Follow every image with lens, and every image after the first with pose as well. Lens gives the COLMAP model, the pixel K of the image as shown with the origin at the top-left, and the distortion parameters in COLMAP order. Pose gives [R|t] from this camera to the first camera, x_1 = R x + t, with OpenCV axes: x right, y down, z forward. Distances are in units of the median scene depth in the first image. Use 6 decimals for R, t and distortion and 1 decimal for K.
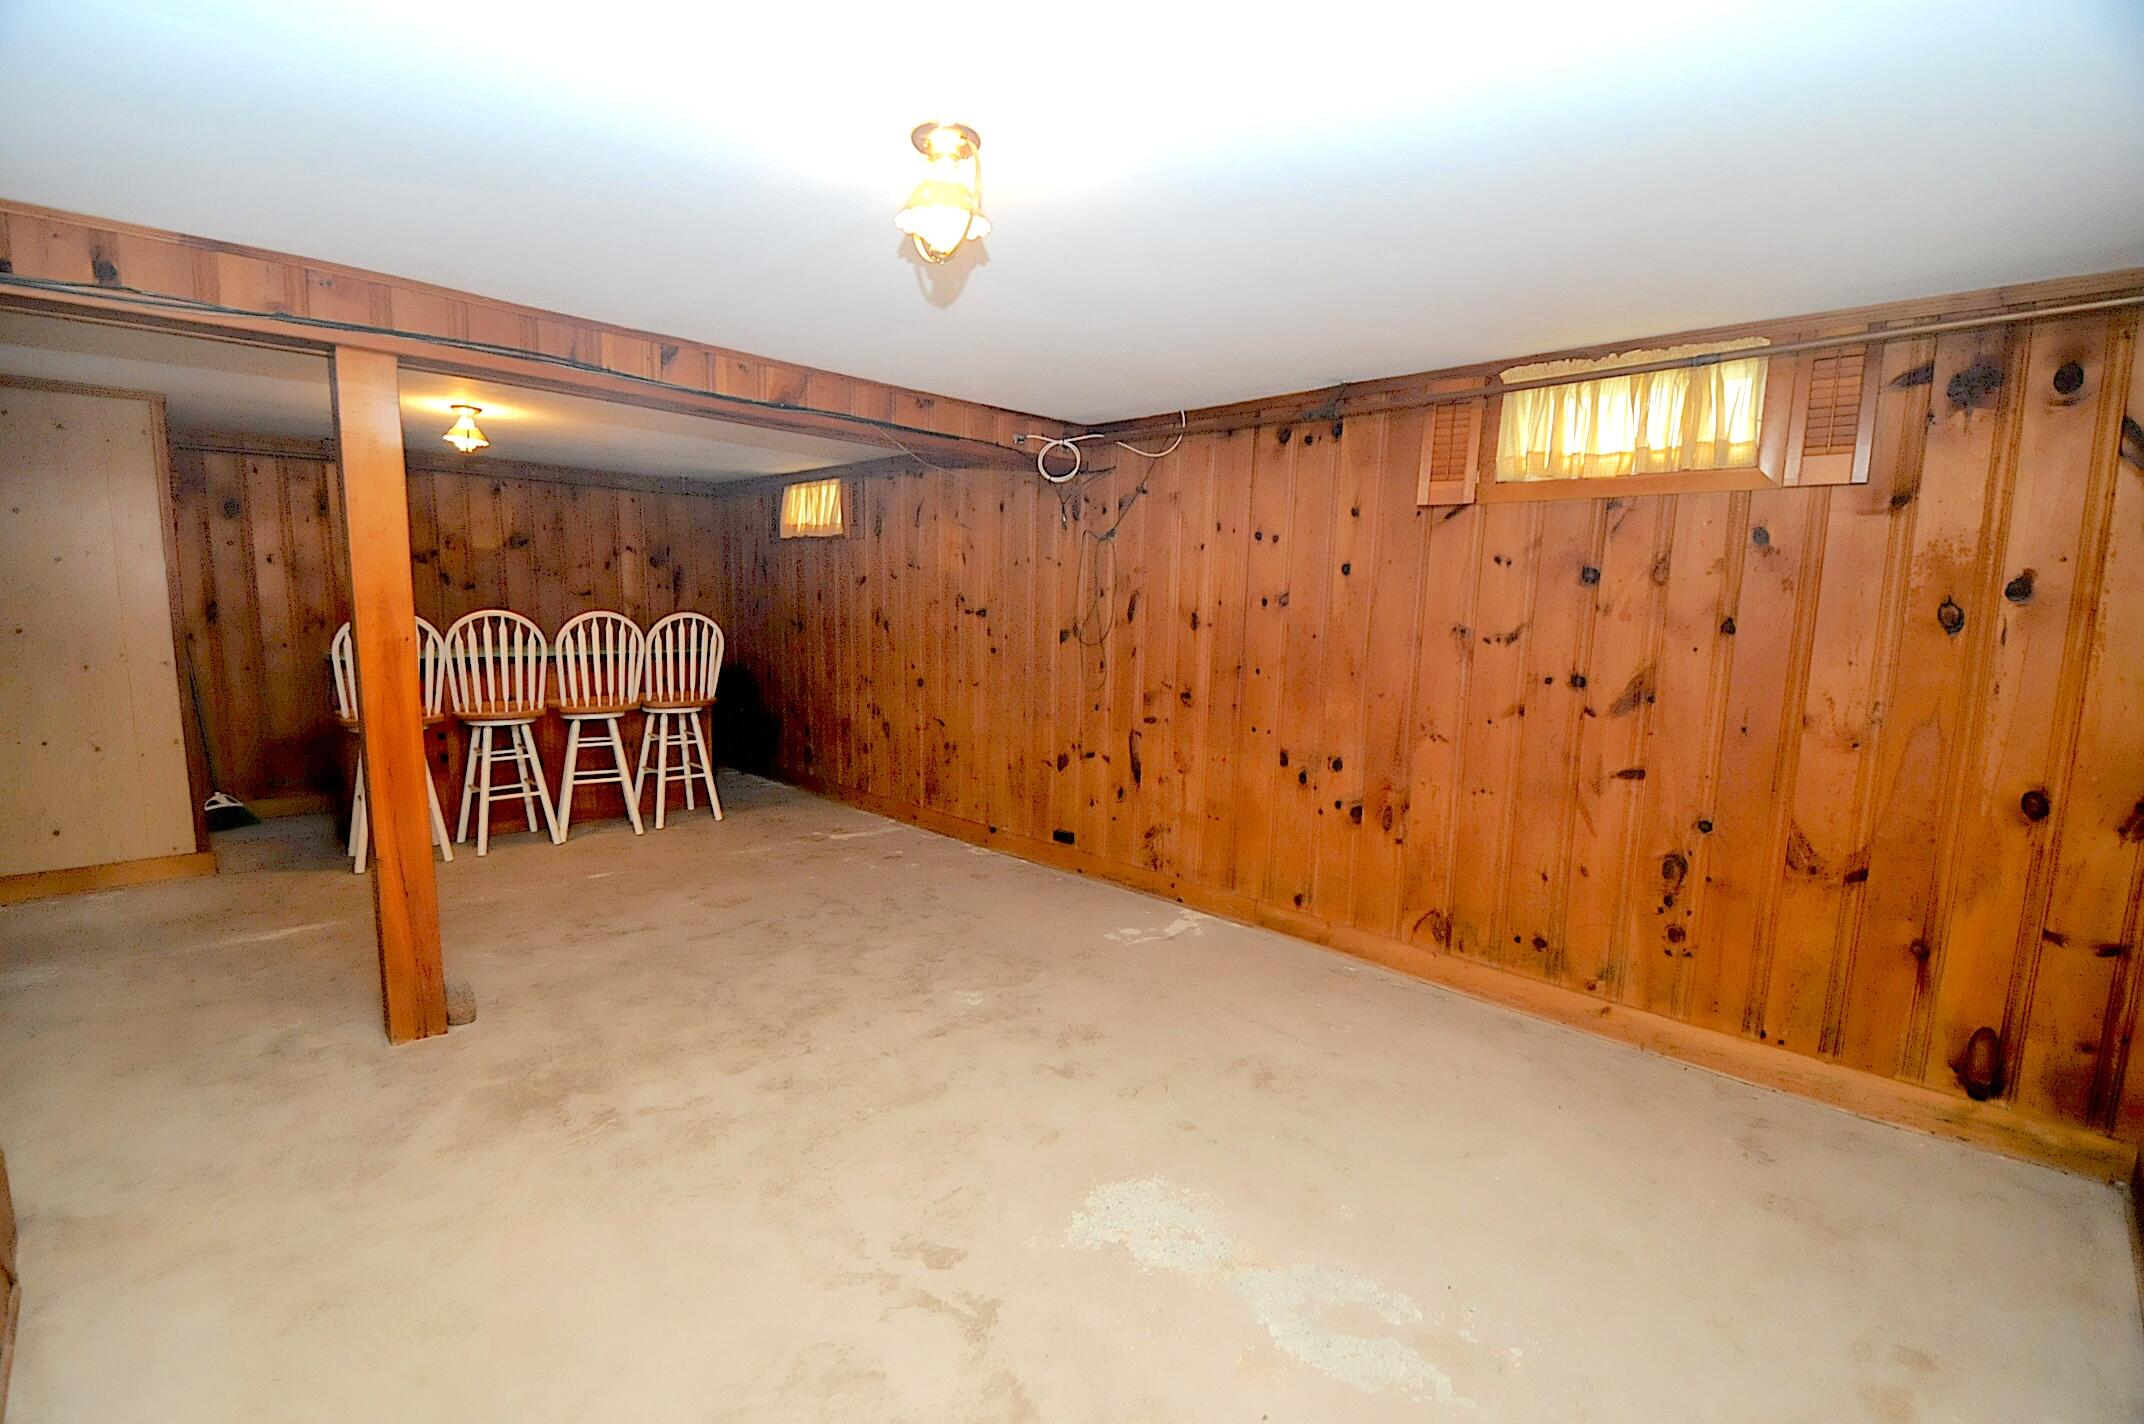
lens RADIAL K [[947.3, 0, 1059.2], [0, 947.3, 707.4], [0, 0, 1]] dist [0.003586, -0.015135]
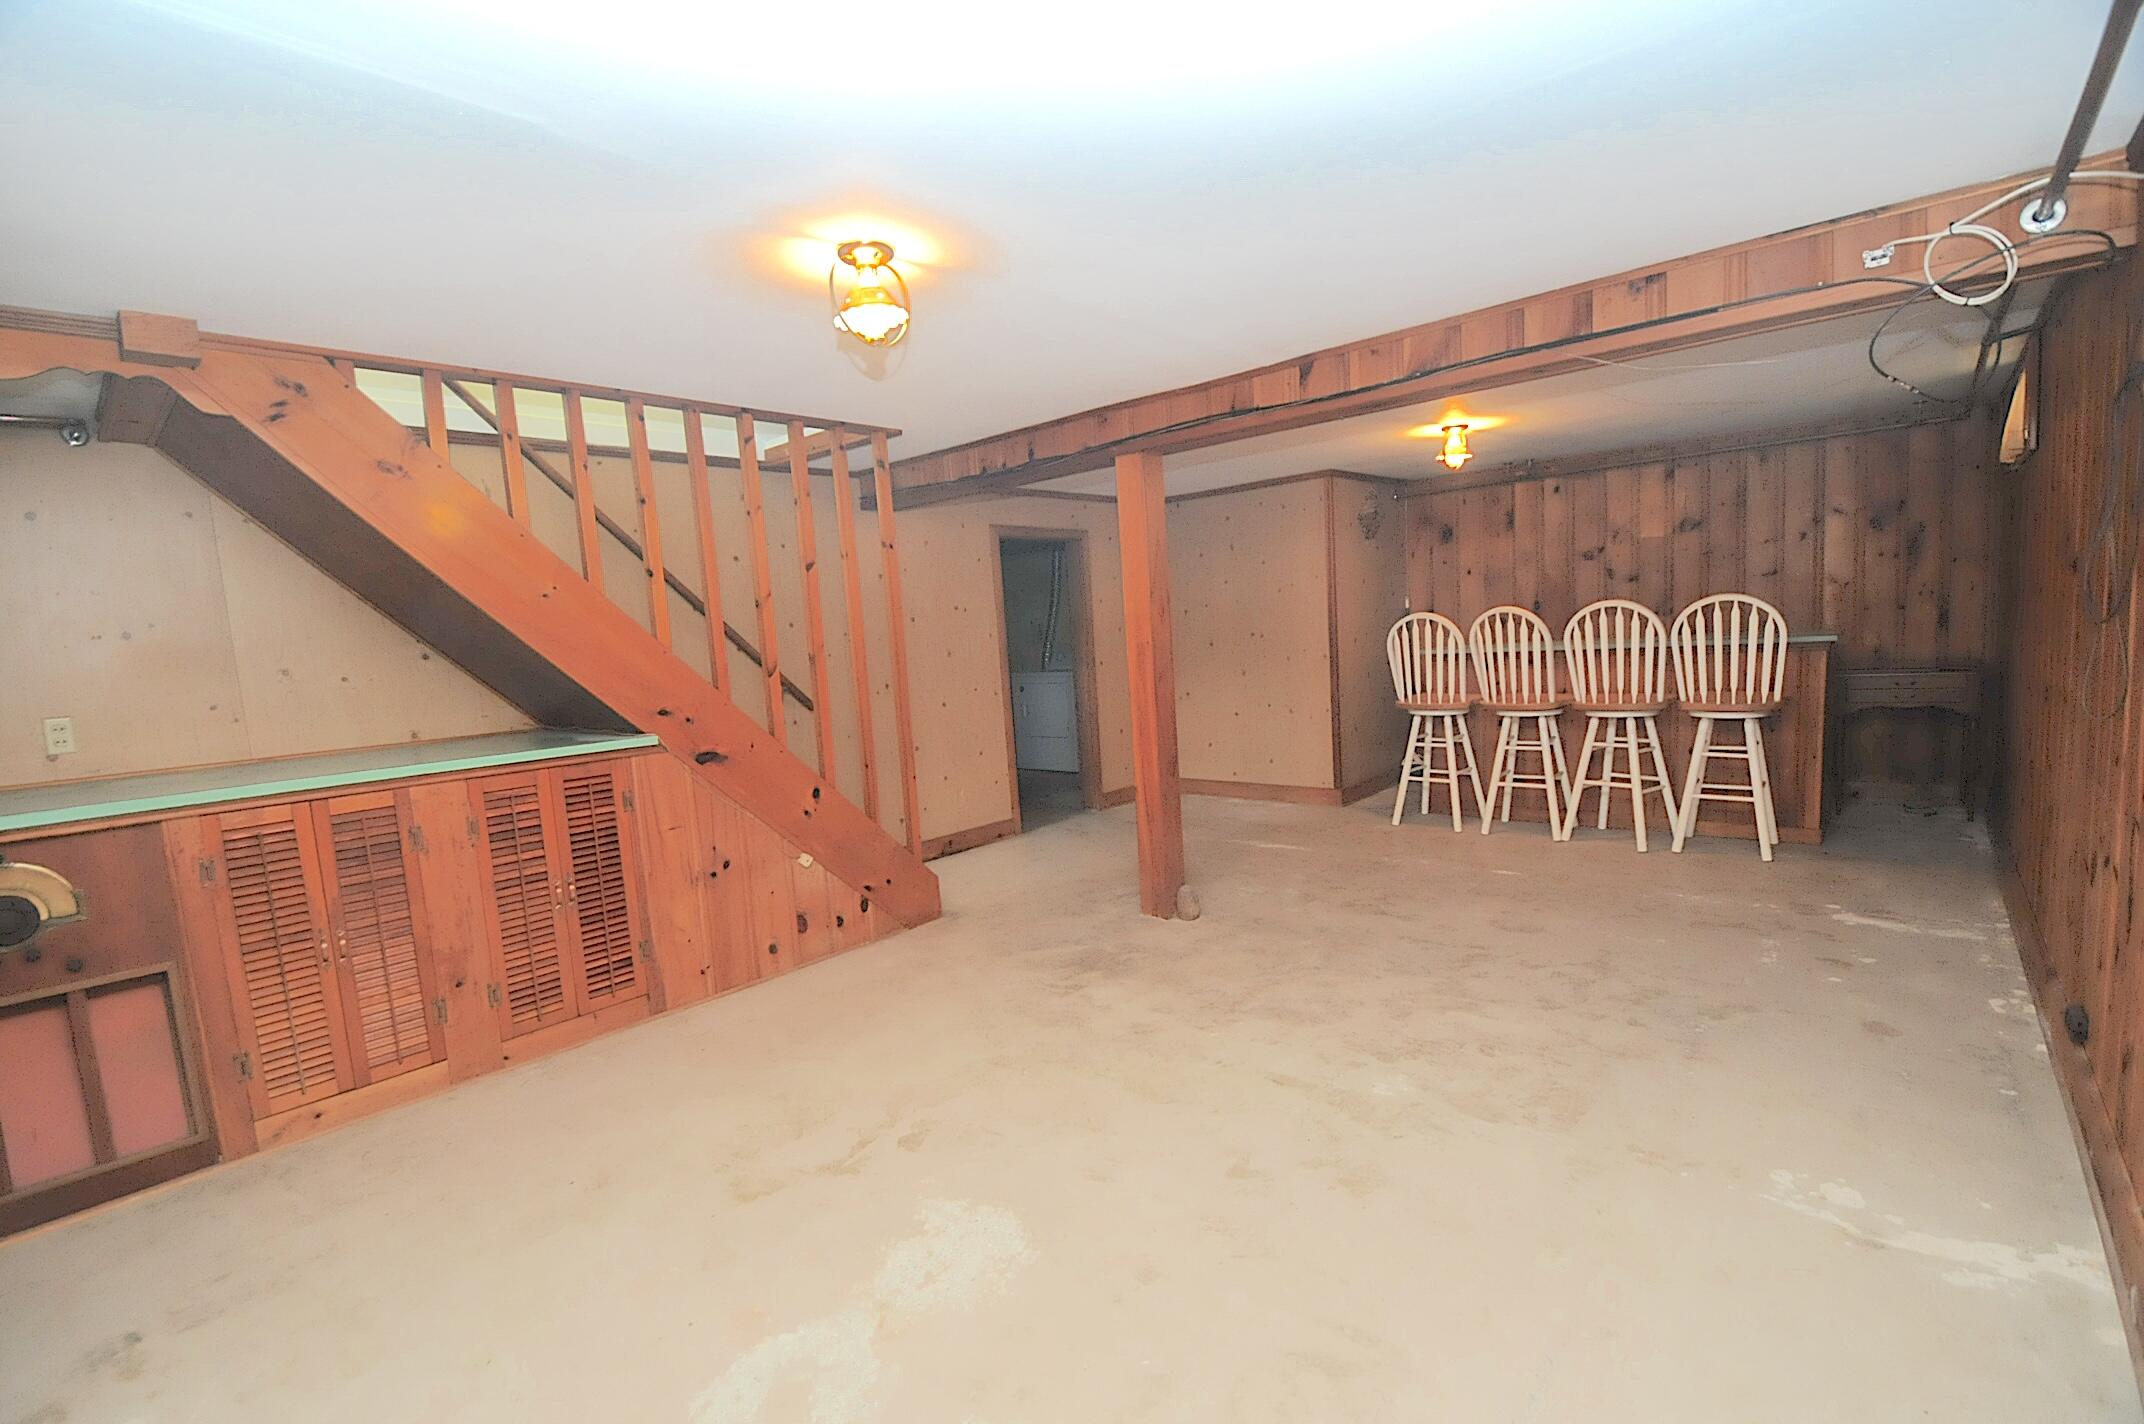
lens RADIAL K [[947.3, 0, 1062.8], [0, 947.3, 726.5], [0, 0, 1]] dist [0.003586, -0.015135]
pose [[0.046109, 0.079258, -0.995787, 0.430909], [-0.042462, 0.996102, 0.077317, -0.028878], [0.998034, 0.038719, 0.049294, 0.439335]]
